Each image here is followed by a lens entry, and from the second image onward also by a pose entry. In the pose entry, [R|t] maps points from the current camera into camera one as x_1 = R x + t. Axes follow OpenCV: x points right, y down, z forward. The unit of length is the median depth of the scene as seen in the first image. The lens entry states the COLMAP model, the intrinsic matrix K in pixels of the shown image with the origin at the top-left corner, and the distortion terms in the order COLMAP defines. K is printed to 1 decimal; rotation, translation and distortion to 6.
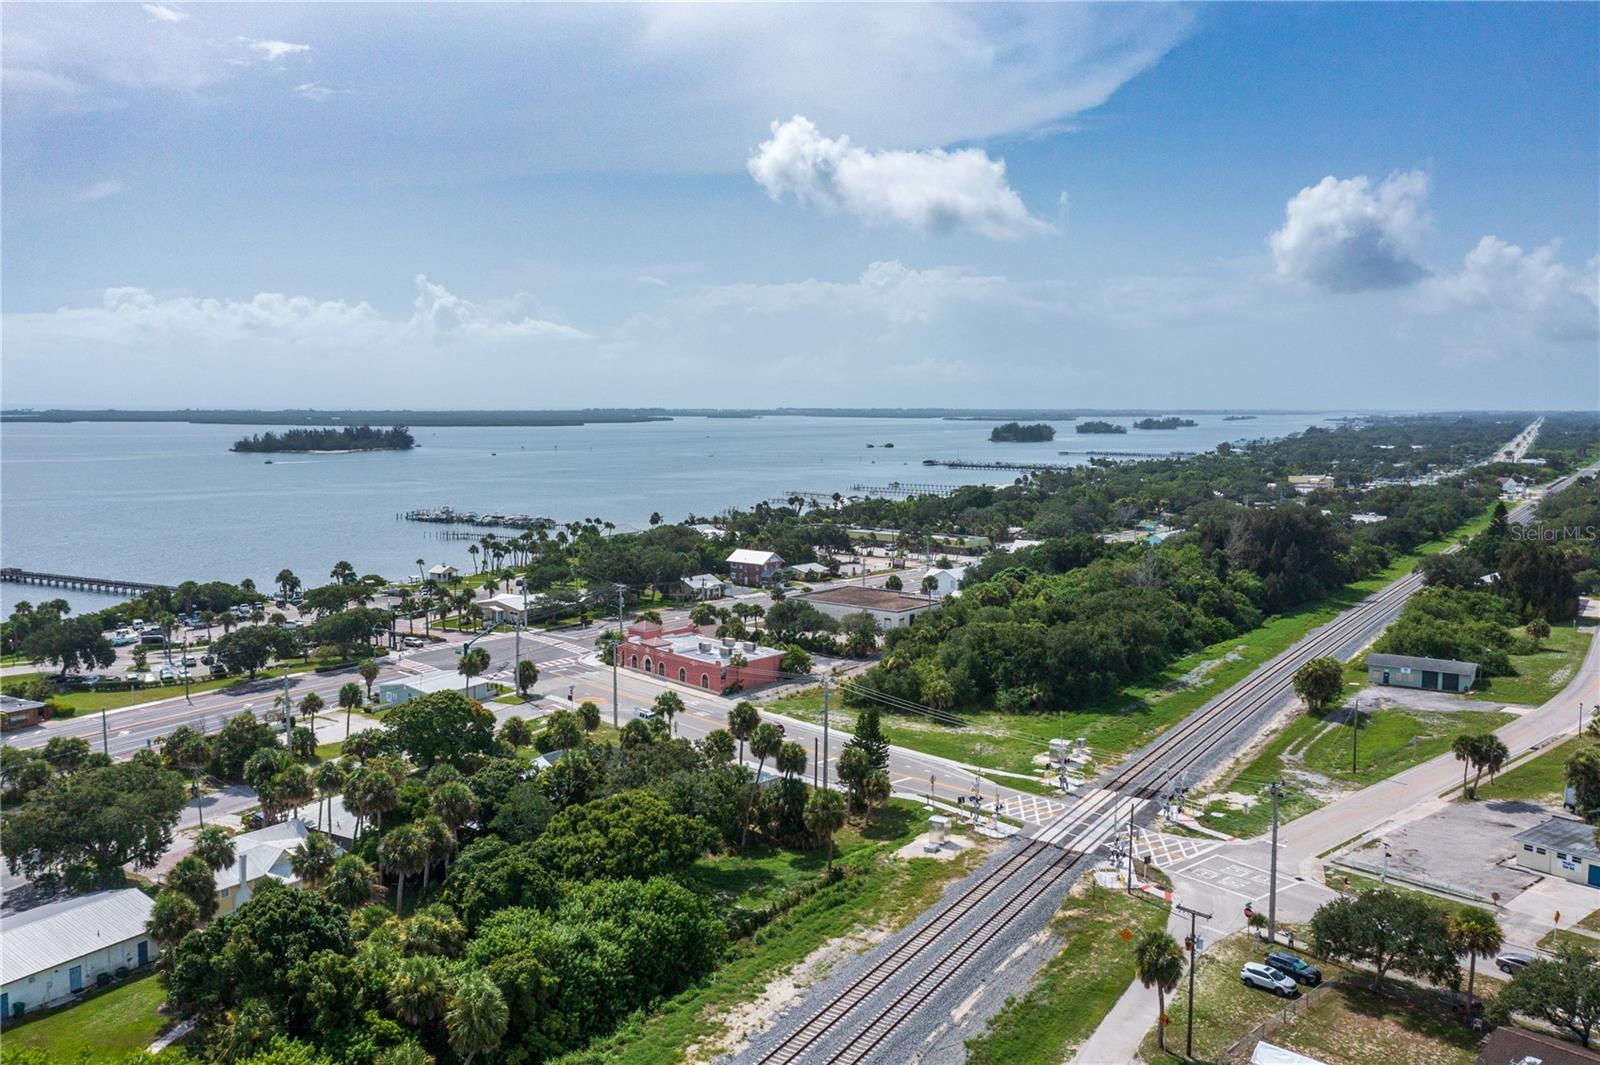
lens RADIAL K [[1288.7, 0, 800.0], [0, 1288.7, 532.5], [0, 0, 1]] dist [-0.007972, 0.061481]
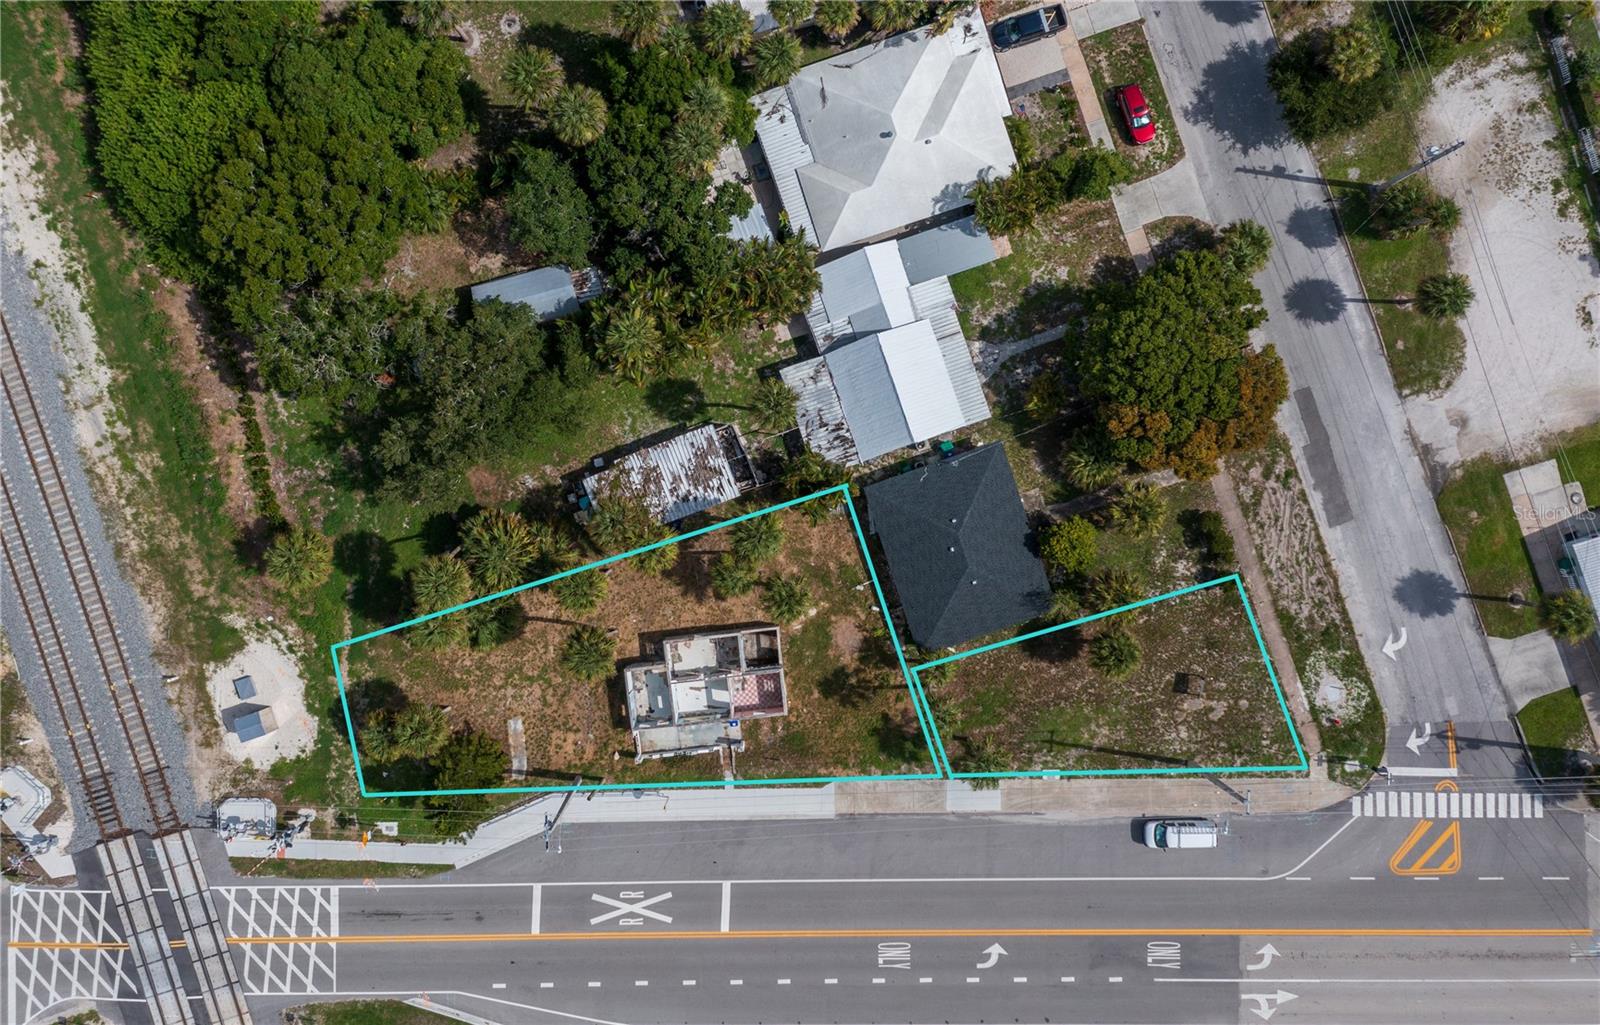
lens RADIAL K [[1407.9, 0, 800.0], [0, 1407.9, 512.5], [0, 0, 1]] dist [-0.014202, 0.065447]
pose [[-0.648459, 0.761129, 0.013557, -0.155576], [-0.065454, -0.073490, 0.995146, -0.467161], [0.758431, 0.644423, 0.097474, 0.948545]]
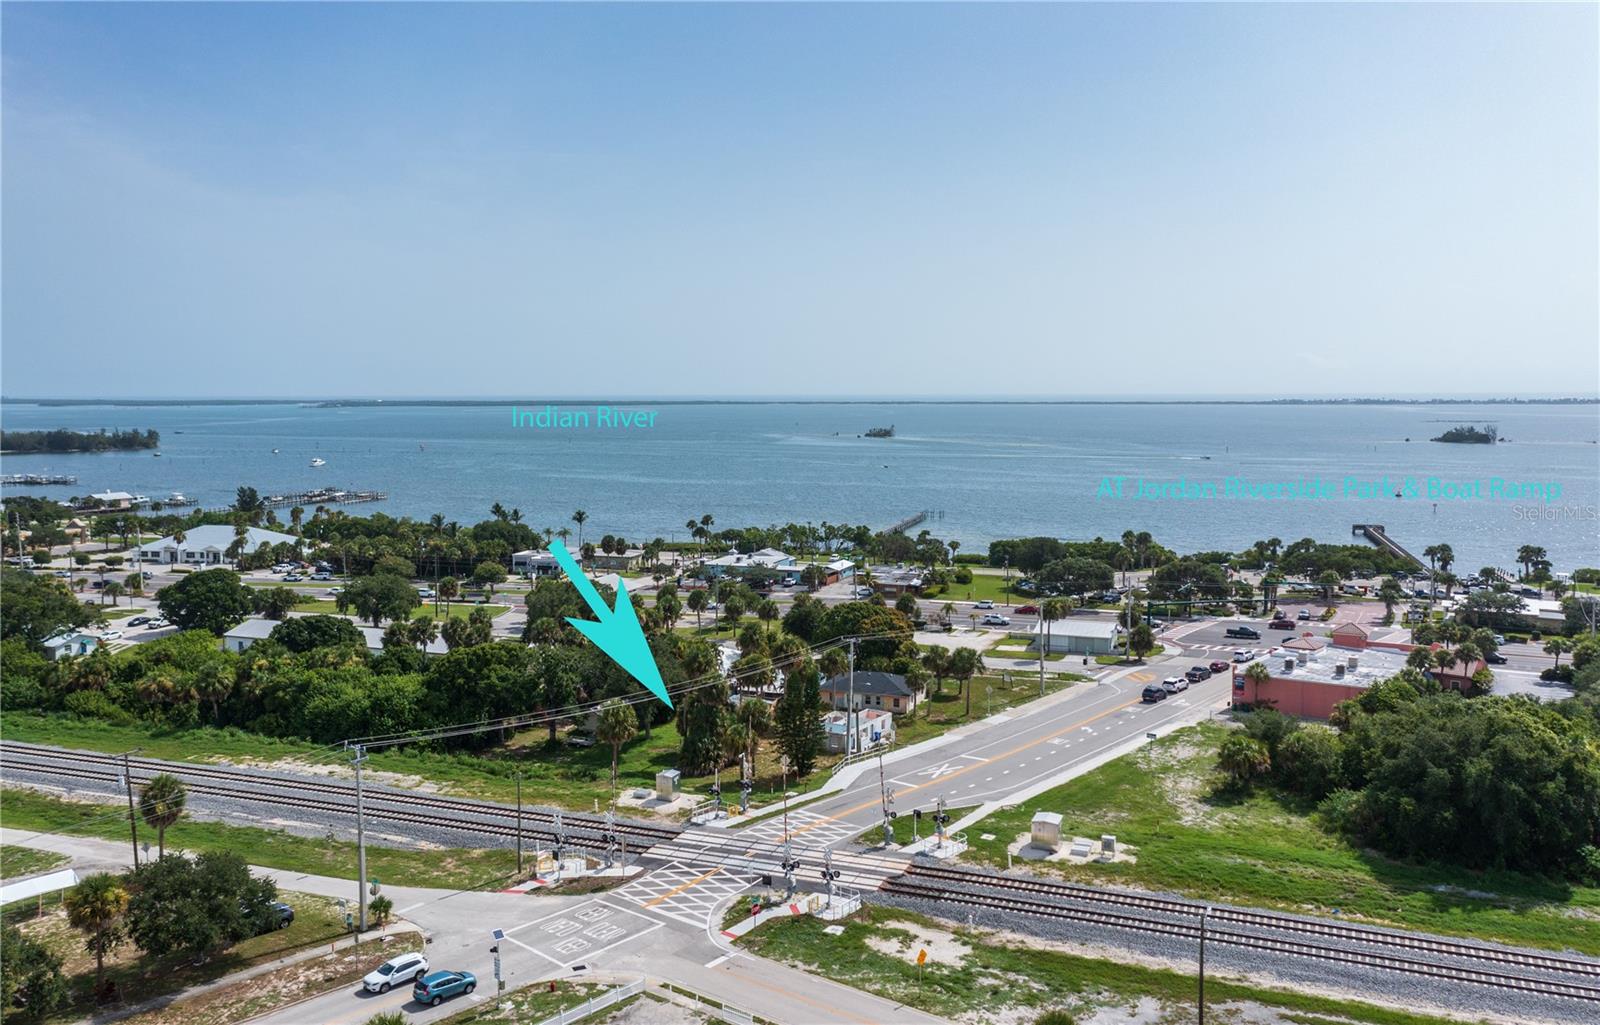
lens RADIAL K [[1273.2, 0, 800.0], [0, 1273.2, 512.5], [0, 0, 1]] dist [-0.001862, 0.041849]
pose [[0.173064, 0.088234, -0.980950, 0.890157], [-0.093399, 0.992961, 0.072837, -0.035532], [0.980472, 0.079015, 0.180087, 0.805597]]
